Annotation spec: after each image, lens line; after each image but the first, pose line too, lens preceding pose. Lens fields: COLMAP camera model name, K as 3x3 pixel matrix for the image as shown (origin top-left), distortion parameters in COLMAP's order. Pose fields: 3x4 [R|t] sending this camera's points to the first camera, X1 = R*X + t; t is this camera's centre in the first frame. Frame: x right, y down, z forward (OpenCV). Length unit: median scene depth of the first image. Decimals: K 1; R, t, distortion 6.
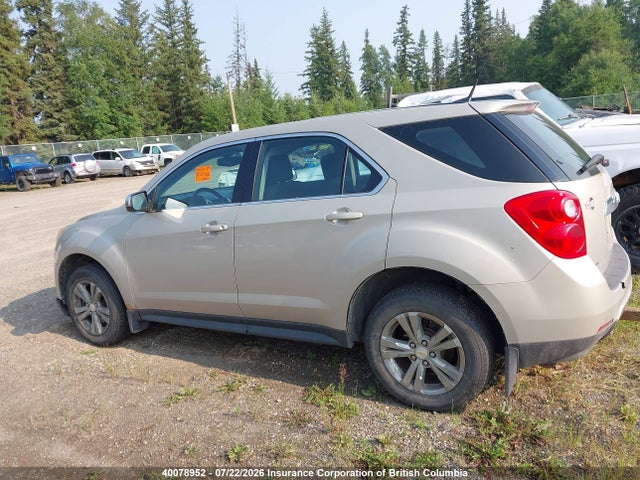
lens RADIAL K [[504.7, 0, 317.5], [0, 504.7, 248.0], [0, 0, 1]] dist [0.008003, -0.006415]
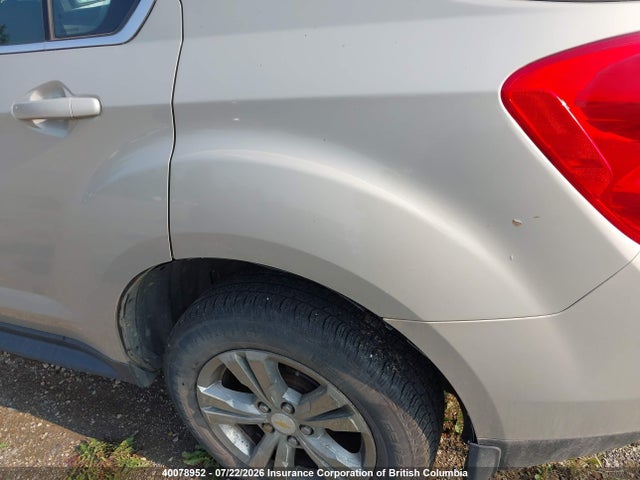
lens RADIAL K [[492.5, 0, 321.9], [0, 492.5, 259.0], [0, 0, 1]] dist [-0.001998, -0.002237]
pose [[0.985117, -0.075028, 0.154644, 0.134942], [0.021525, 0.946469, 0.322076, -0.053643], [-0.170531, -0.313954, 0.933998, 0.464113]]
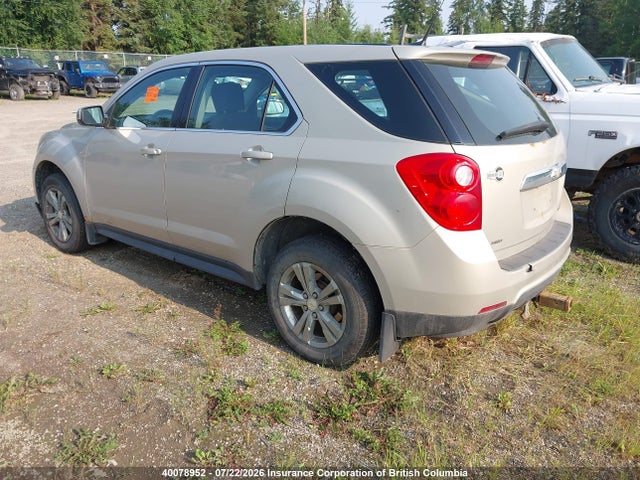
lens RADIAL K [[504.7, 0, 317.5], [0, 504.7, 248.0], [0, 0, 1]] dist [0.008003, -0.006415]
pose [[0.983379, 0.146611, -0.107105, 0.224878], [-0.132870, 0.983117, 0.125803, -0.018998], [0.123741, -0.109481, 0.986257, 0.035342]]
